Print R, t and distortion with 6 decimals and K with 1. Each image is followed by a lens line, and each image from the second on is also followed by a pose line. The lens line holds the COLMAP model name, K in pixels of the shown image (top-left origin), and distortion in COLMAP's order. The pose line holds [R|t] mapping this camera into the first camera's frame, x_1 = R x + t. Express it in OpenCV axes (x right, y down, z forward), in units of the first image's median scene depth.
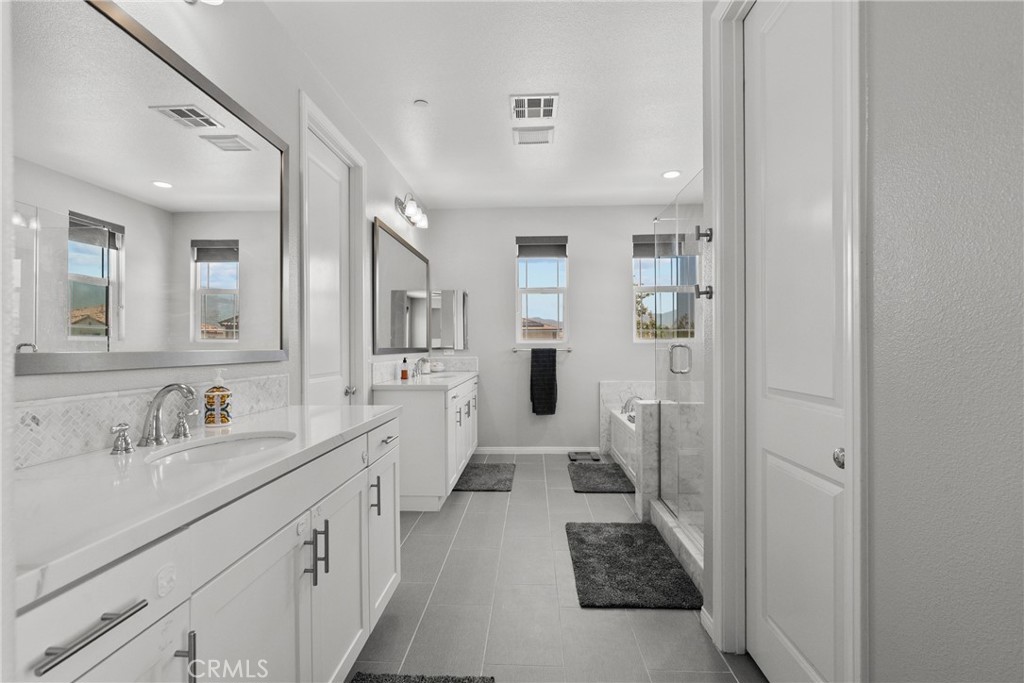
lens RADIAL K [[470.5, 0, 499.0], [0, 470.5, 344.7], [0, 0, 1]] dist [-0.006115, 0.001358]
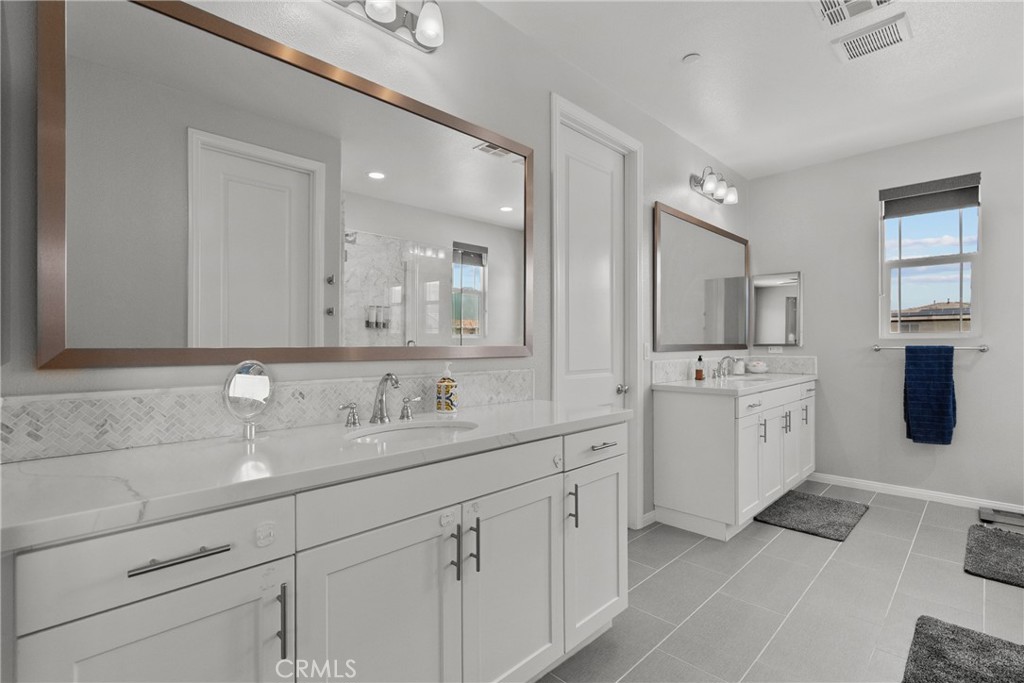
lens RADIAL K [[470.5, 0, 510.0], [0, 470.5, 341.3], [0, 0, 1]] dist [-0.006115, 0.001358]
pose [[0.739878, 0.001279, -0.672740, 0.143687], [0.000516, 0.999997, 0.002468, -0.001348], [0.672741, -0.002173, 0.739874, 0.127696]]
